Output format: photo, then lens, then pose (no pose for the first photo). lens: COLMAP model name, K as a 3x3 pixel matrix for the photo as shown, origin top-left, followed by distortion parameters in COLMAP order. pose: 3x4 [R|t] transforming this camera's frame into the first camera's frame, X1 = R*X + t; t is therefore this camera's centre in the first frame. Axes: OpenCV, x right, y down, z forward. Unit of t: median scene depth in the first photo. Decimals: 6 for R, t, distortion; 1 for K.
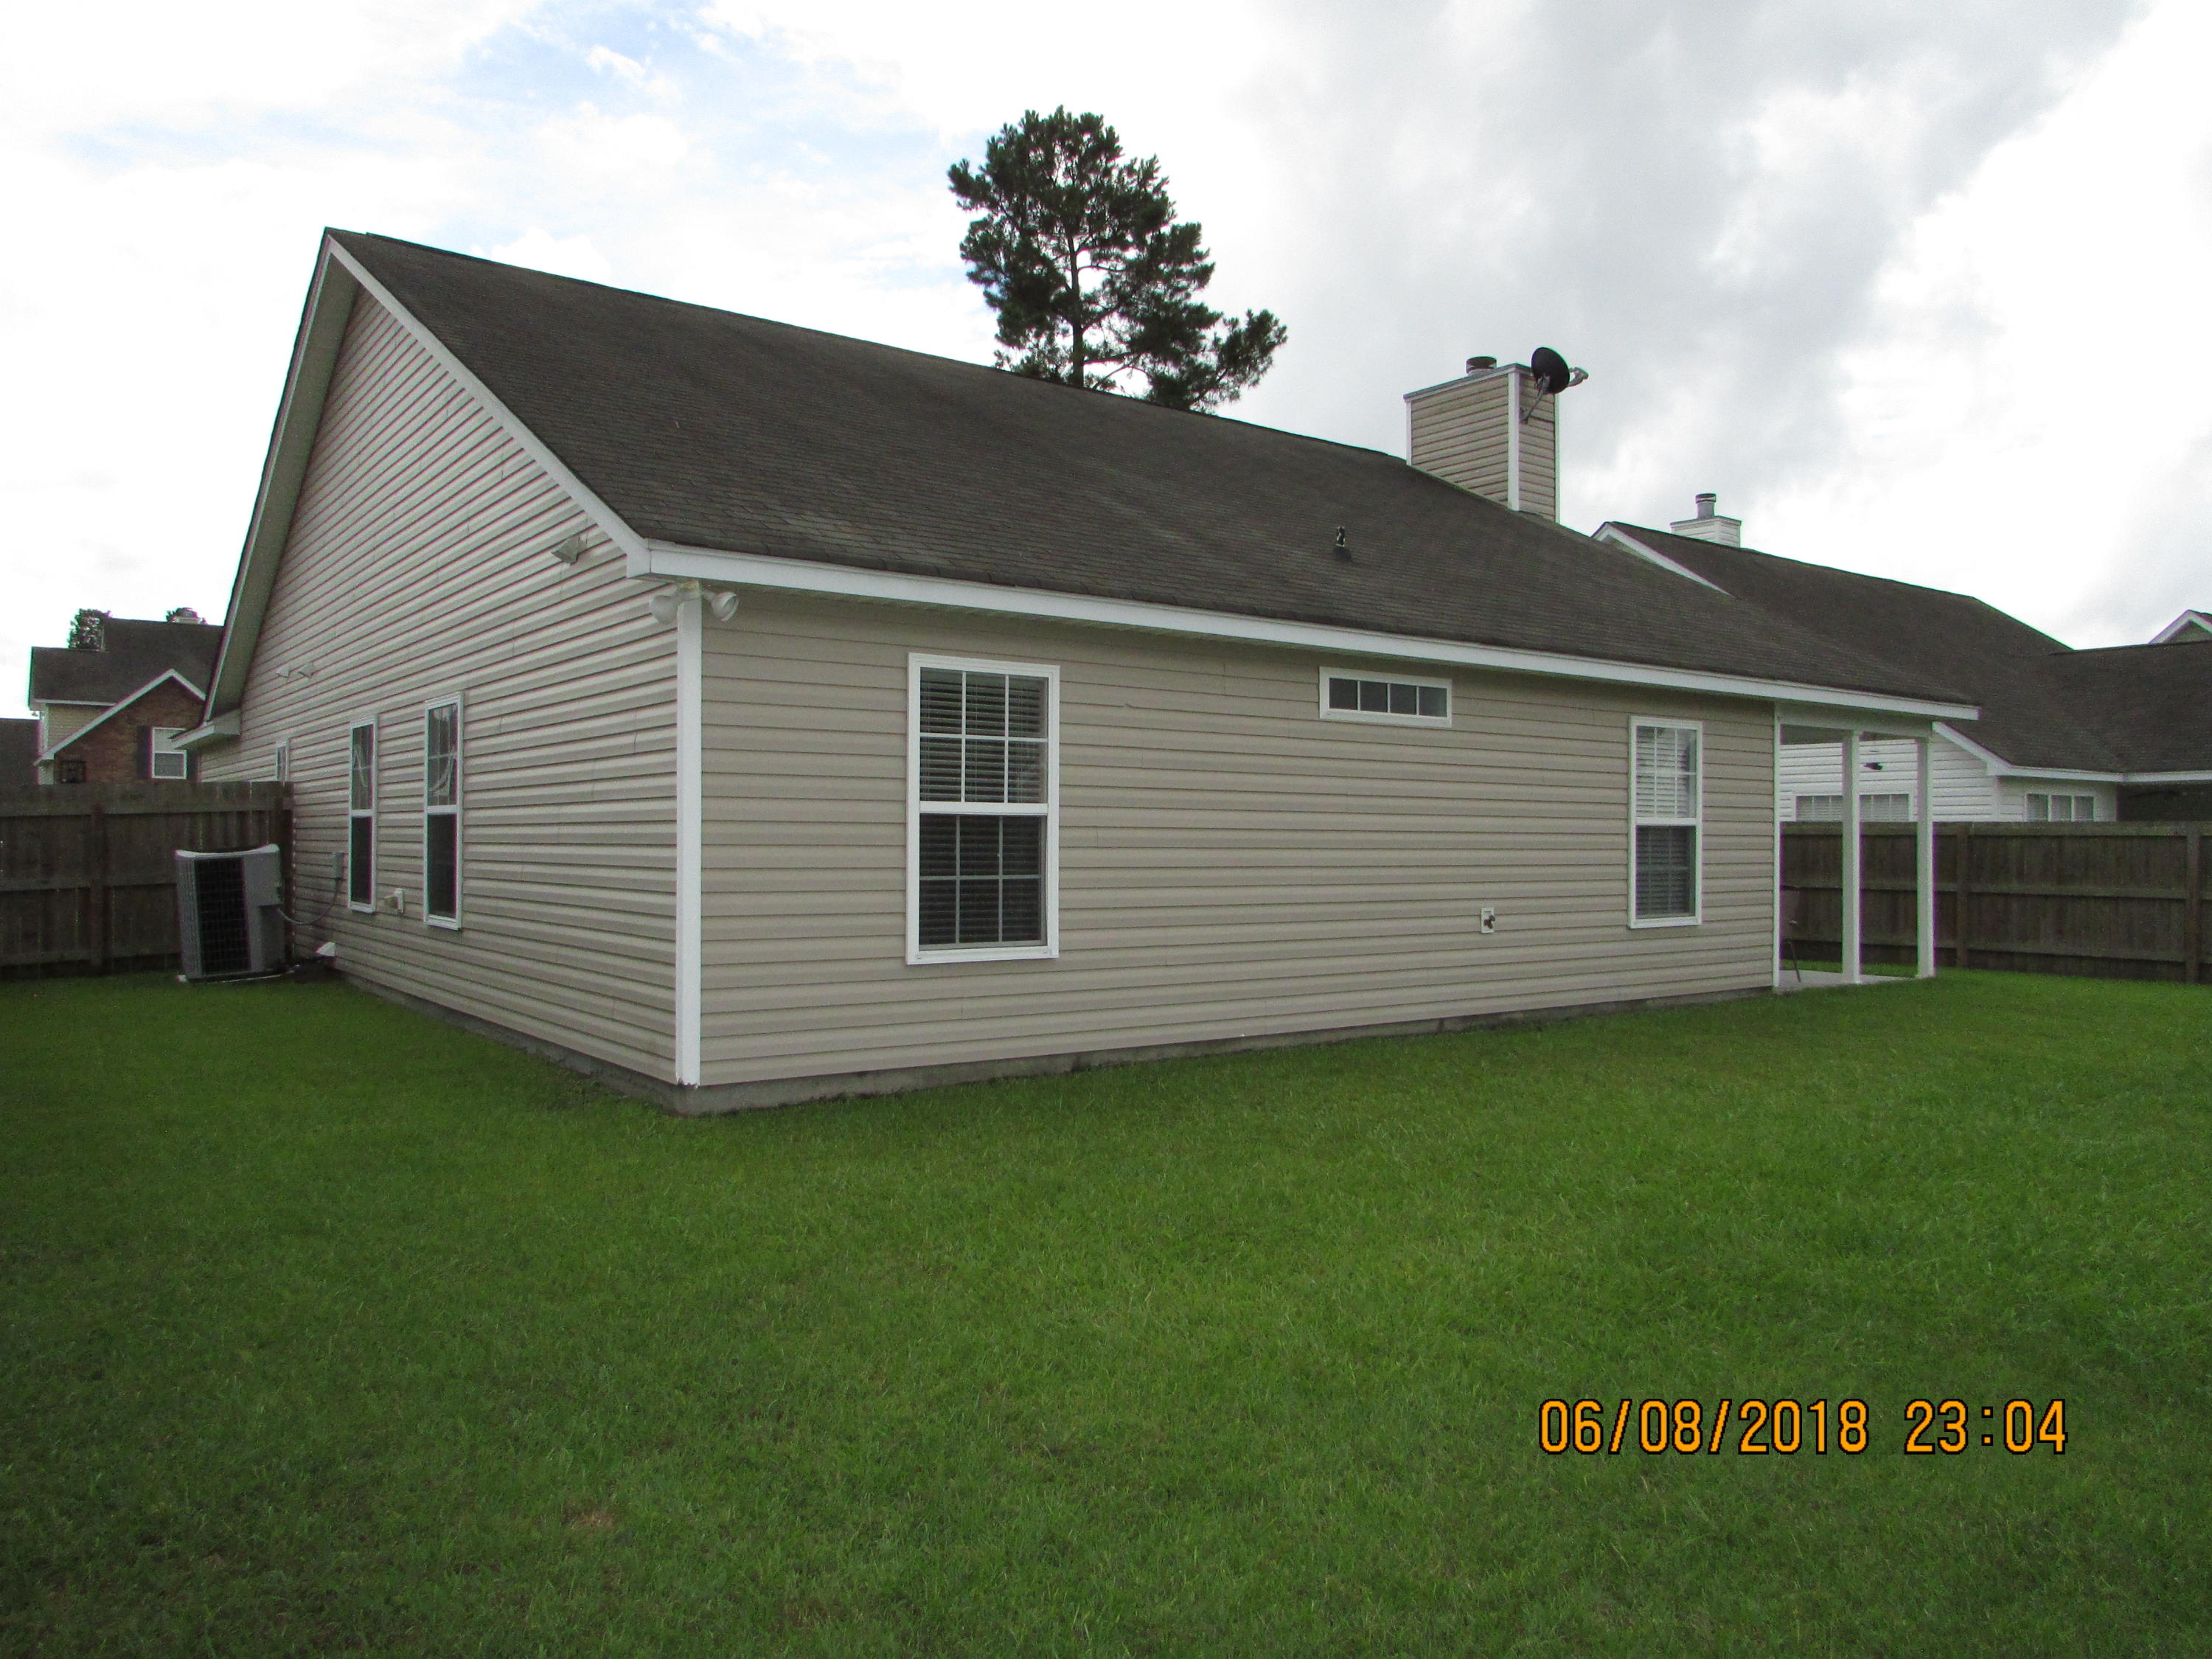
lens RADIAL K [[1564.9, 0, 1116.3], [0, 1564.9, 821.1], [0, 0, 1]] dist [-0.040553, 0.027092]
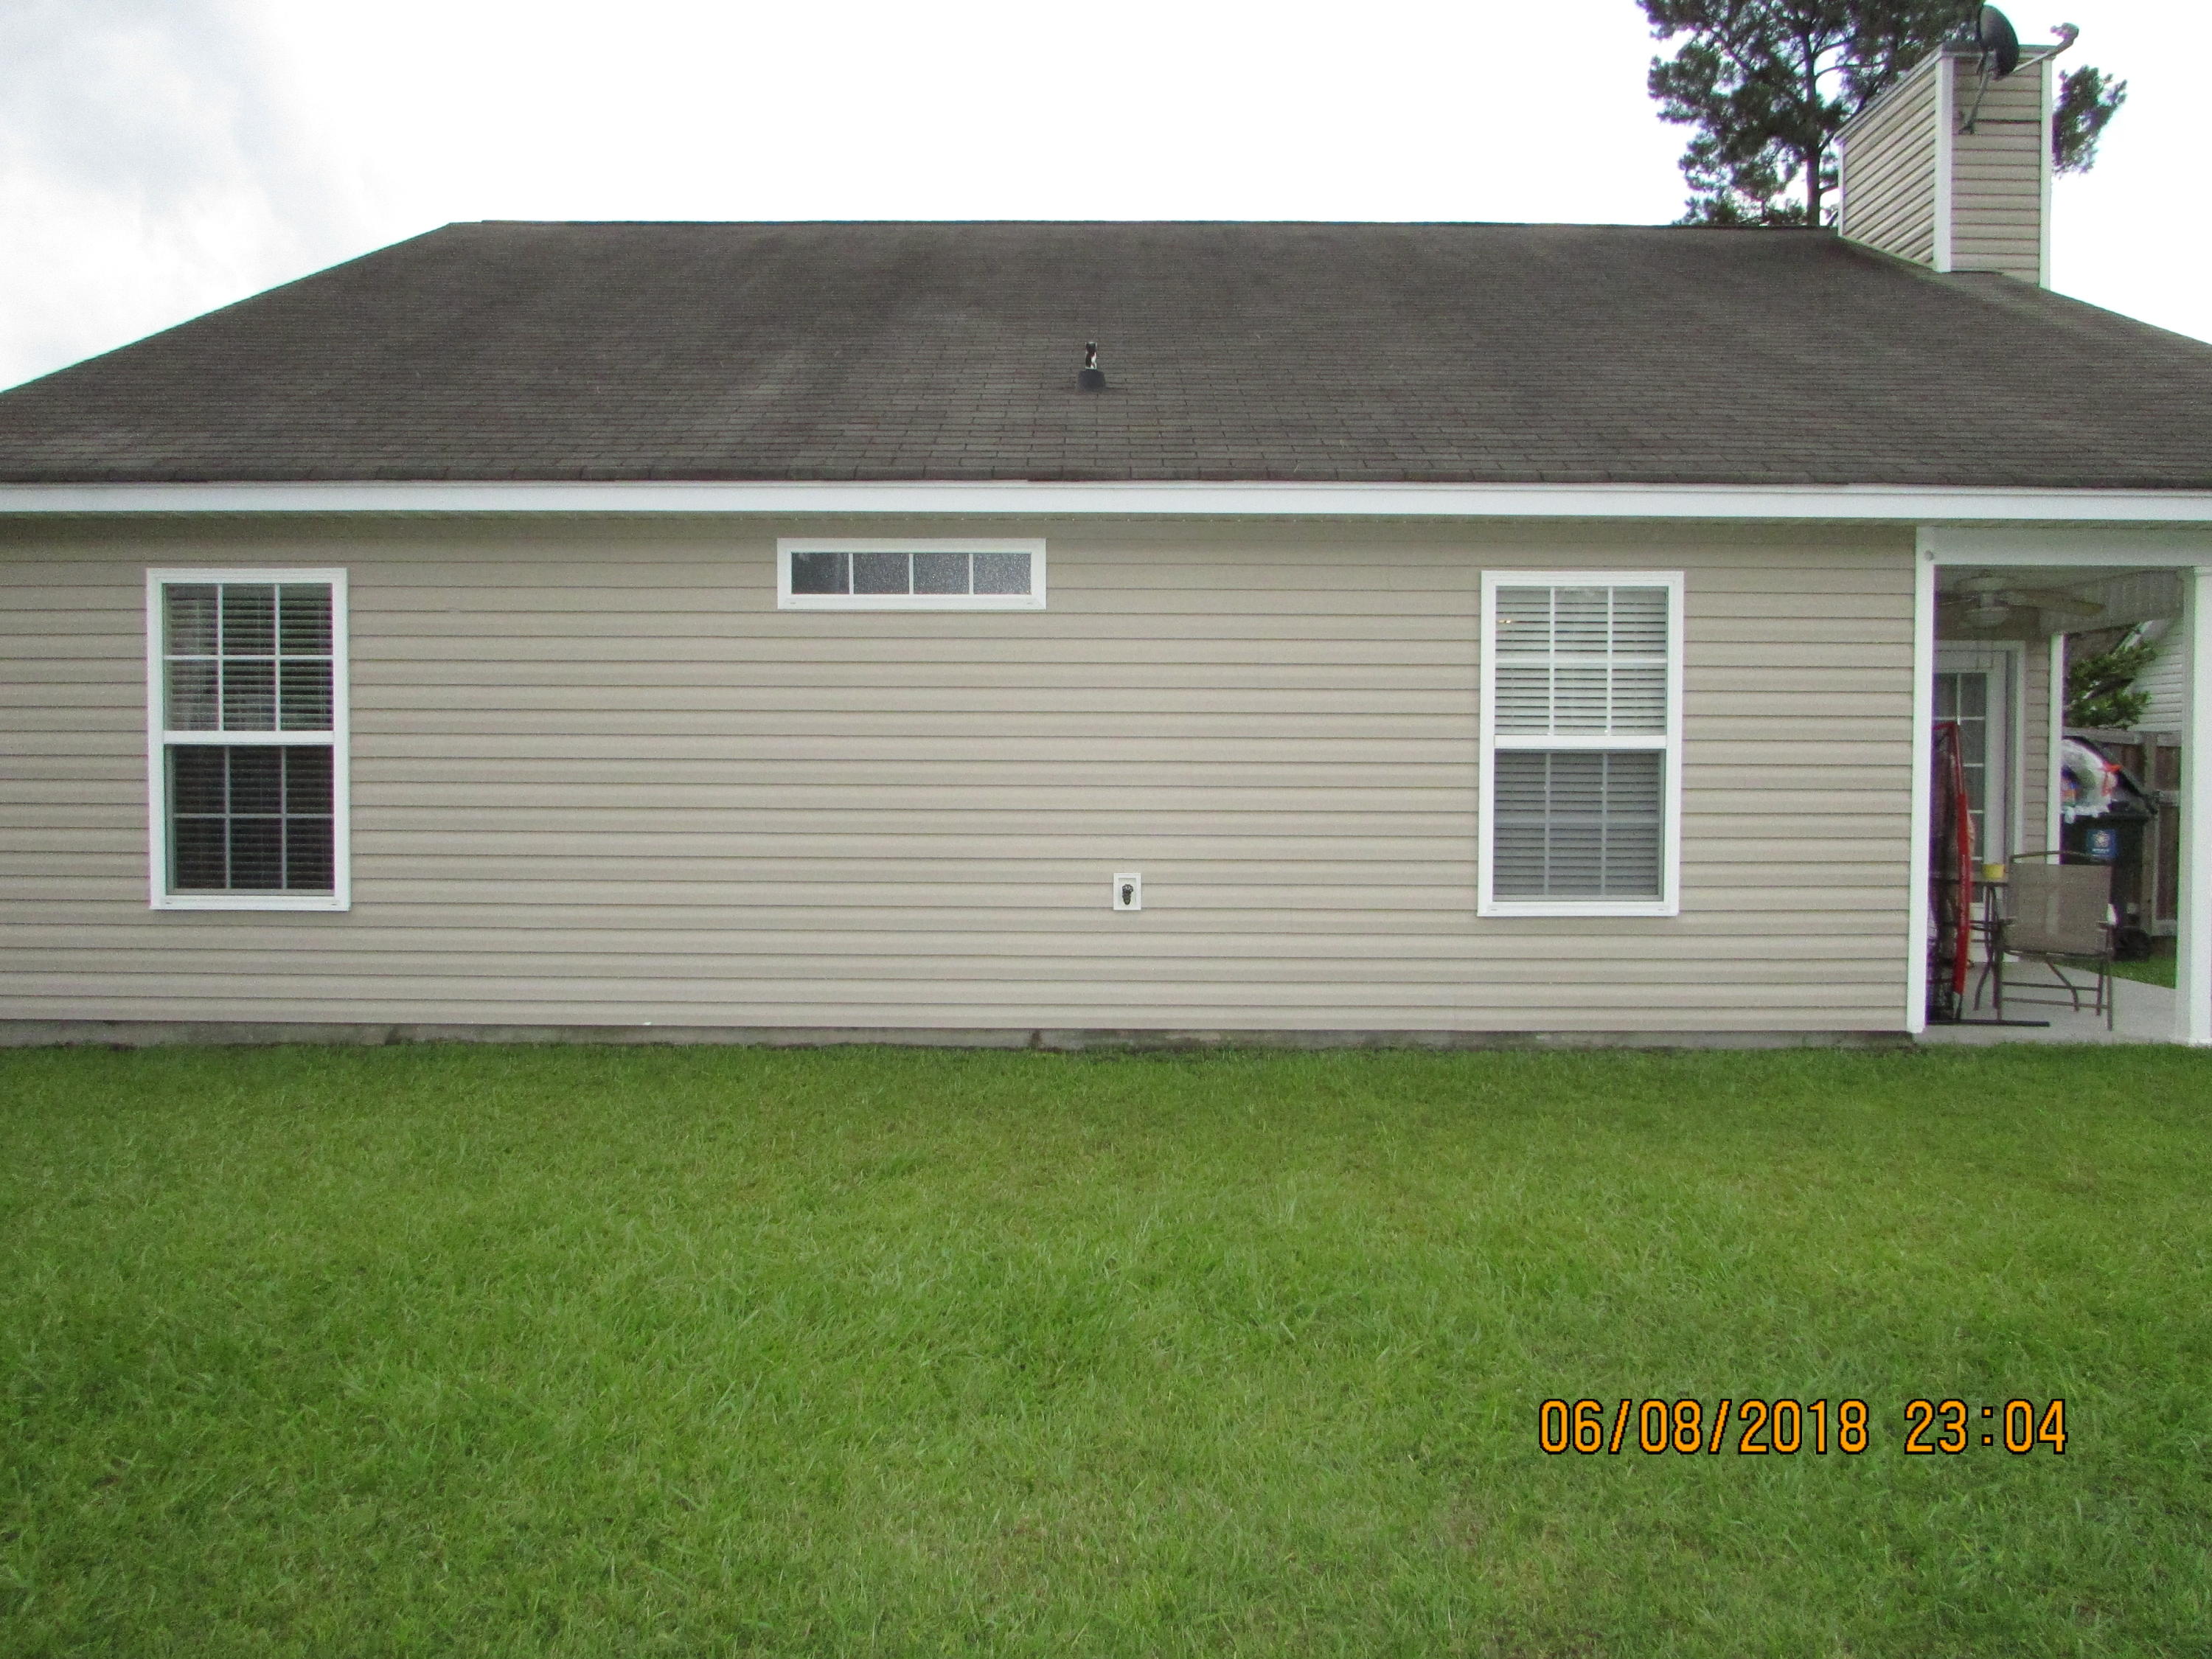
lens RADIAL K [[1564.9, 0, 1116.3], [0, 1564.9, 821.1], [0, 0, 1]] dist [-0.040553, 0.027092]
pose [[0.798816, 0.015255, -0.601382, 0.687315], [0.007758, 0.999334, 0.035654, 0.009446], [0.601526, -0.033146, 0.798165, 0.489599]]
